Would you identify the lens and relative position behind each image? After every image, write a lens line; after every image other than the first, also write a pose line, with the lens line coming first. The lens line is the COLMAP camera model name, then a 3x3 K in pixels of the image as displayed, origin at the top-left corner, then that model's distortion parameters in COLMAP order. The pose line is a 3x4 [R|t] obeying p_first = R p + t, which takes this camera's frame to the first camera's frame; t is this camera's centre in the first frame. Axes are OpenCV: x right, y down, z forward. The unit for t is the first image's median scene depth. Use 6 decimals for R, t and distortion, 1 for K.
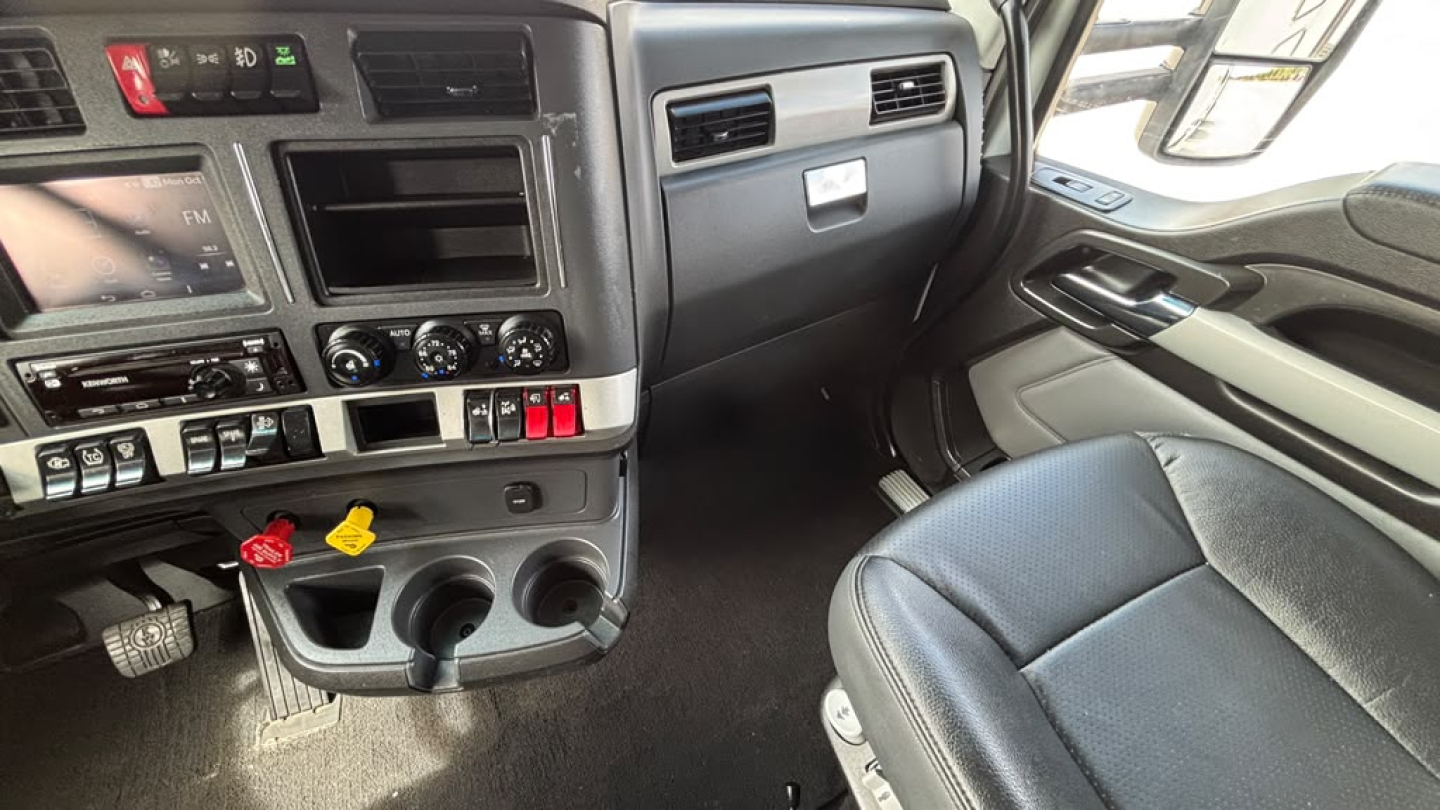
lens RADIAL K [[584.8, 0, 724.2], [0, 584.8, 405.6], [0, 0, 1]] dist [0.002278, 0.000730]
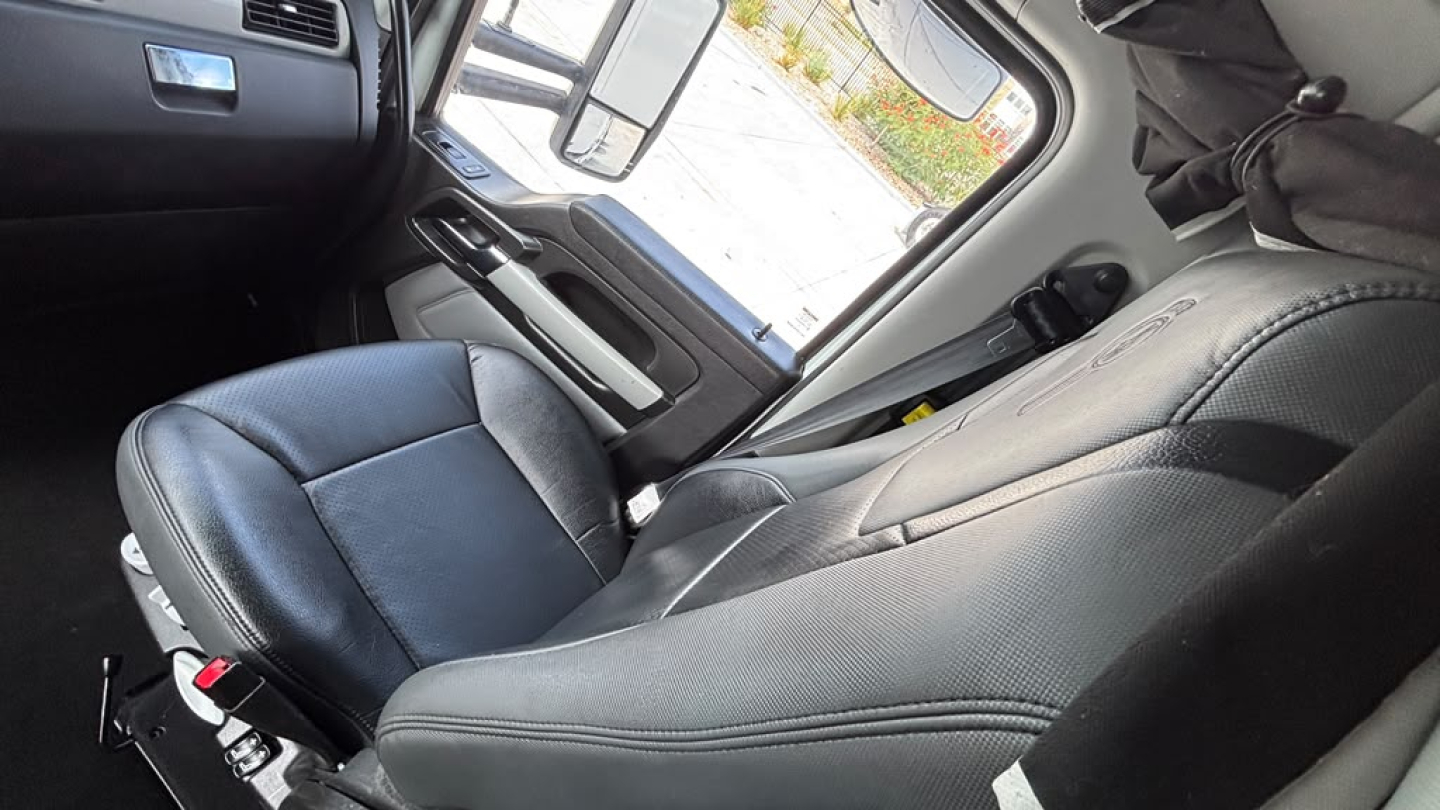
lens RADIAL K [[584.8, 0, 718.0], [0, 584.8, 401.1], [0, 0, 1]] dist [0.002278, 0.000730]
pose [[0.742985, 0.048388, 0.667557, 0.202737], [-0.091773, 0.995328, 0.029997, 0.084936], [-0.662987, -0.083551, 0.743954, -0.421601]]
